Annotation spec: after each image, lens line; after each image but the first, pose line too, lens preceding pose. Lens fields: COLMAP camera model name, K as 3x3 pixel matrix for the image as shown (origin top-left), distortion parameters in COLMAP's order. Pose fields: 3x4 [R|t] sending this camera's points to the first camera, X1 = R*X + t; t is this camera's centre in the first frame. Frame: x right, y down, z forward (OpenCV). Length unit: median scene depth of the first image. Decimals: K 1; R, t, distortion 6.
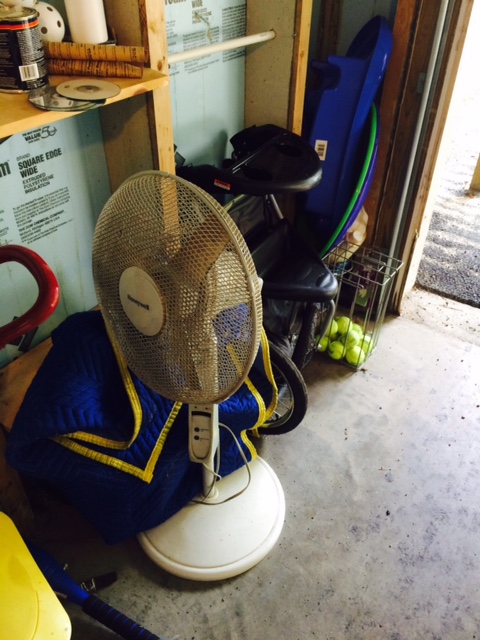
lens RADIAL K [[544.7, 0, 238.8], [0, 544.7, 318.4], [0, 0, 1]] dist [0.013835, -0.002205]
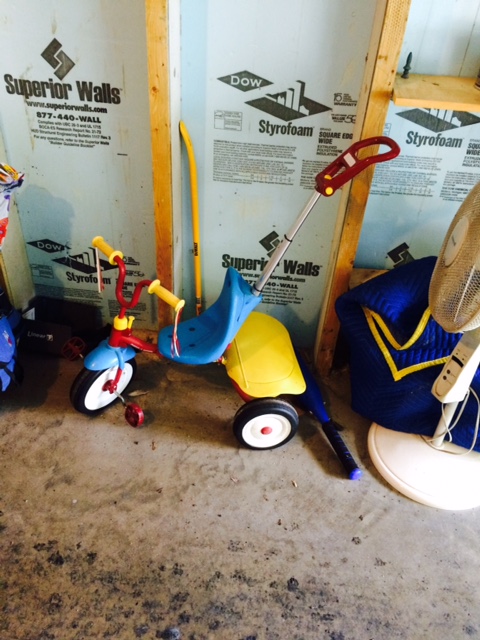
lens RADIAL K [[544.7, 0, 240.3], [0, 544.7, 320.5], [0, 0, 1]] dist [0.013835, -0.002205]
pose [[0.529786, 0.533742, -0.659126, 0.429572], [-0.555020, 0.805818, 0.206421, 0.111978], [0.641311, 0.256469, 0.723148, -0.253636]]
